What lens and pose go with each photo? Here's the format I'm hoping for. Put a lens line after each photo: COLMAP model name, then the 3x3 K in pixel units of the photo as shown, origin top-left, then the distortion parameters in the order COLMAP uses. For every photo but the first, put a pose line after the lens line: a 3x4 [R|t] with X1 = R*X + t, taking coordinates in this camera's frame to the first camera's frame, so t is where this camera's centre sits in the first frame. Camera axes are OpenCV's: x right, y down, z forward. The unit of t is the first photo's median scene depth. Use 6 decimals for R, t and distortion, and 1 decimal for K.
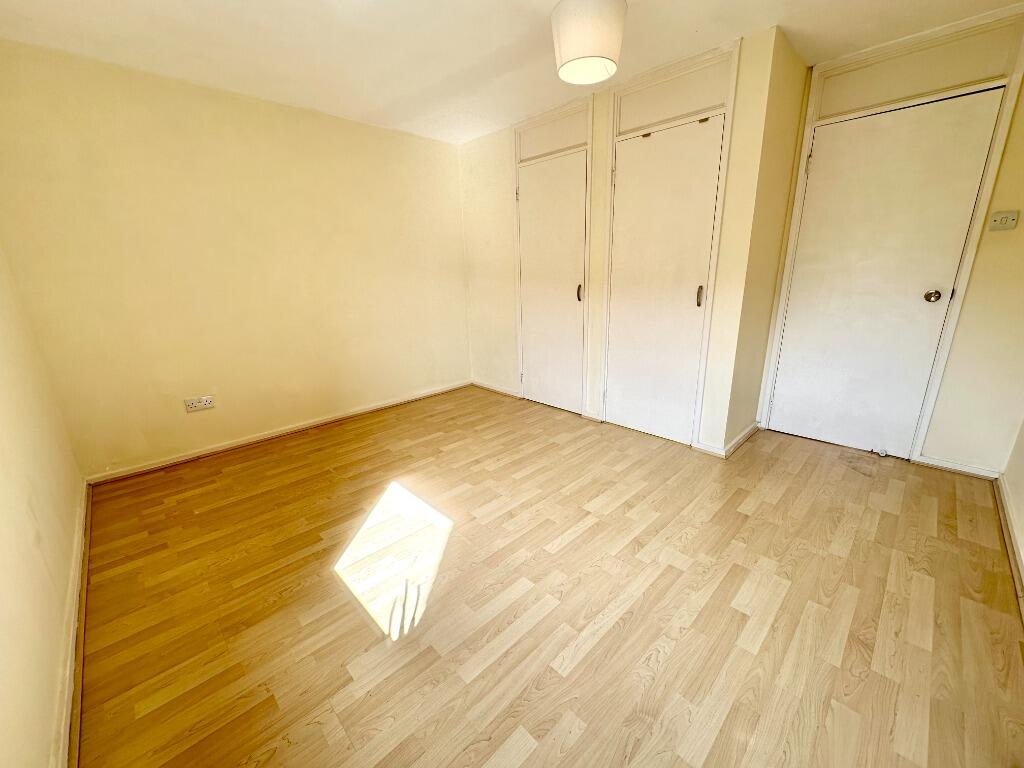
lens RADIAL K [[409.6, 0, 511.2], [0, 409.6, 384.9], [0, 0, 1]] dist [-0.000292, 0.000291]
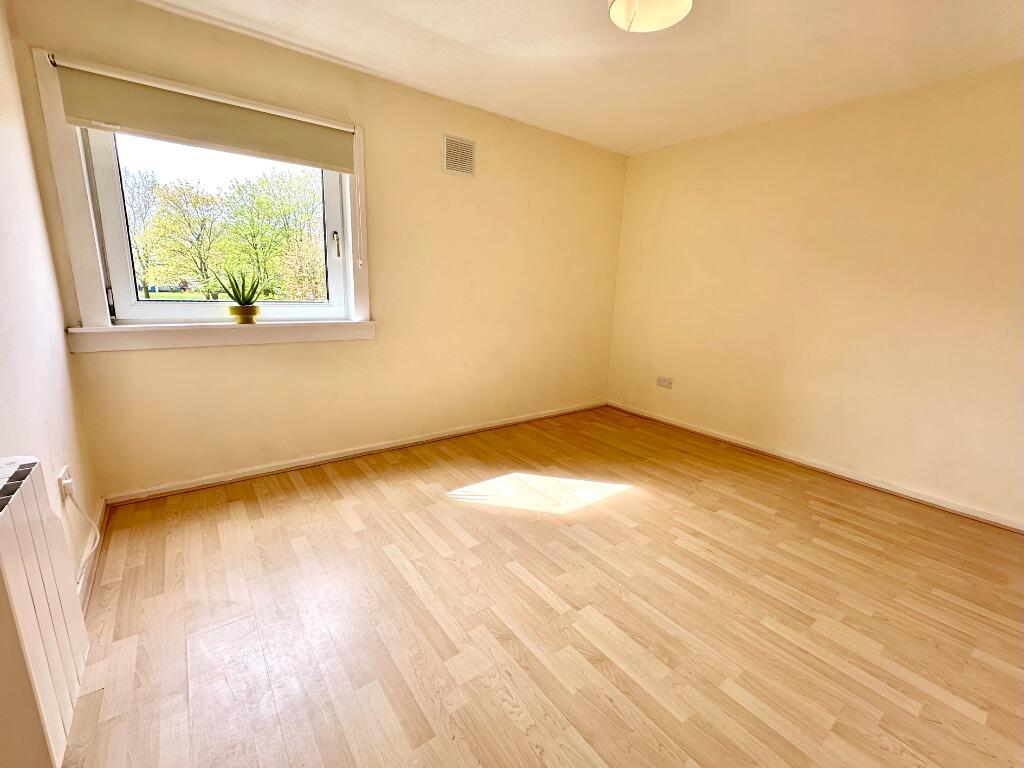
lens RADIAL K [[409.6, 0, 510.0], [0, 409.6, 379.7], [0, 0, 1]] dist [-0.000292, 0.000291]
pose [[-0.101987, 0.247139, -0.963598, 0.636559], [-0.302698, 0.915007, 0.266715, -0.183378], [0.947614, 0.318881, -0.018510, 0.587408]]
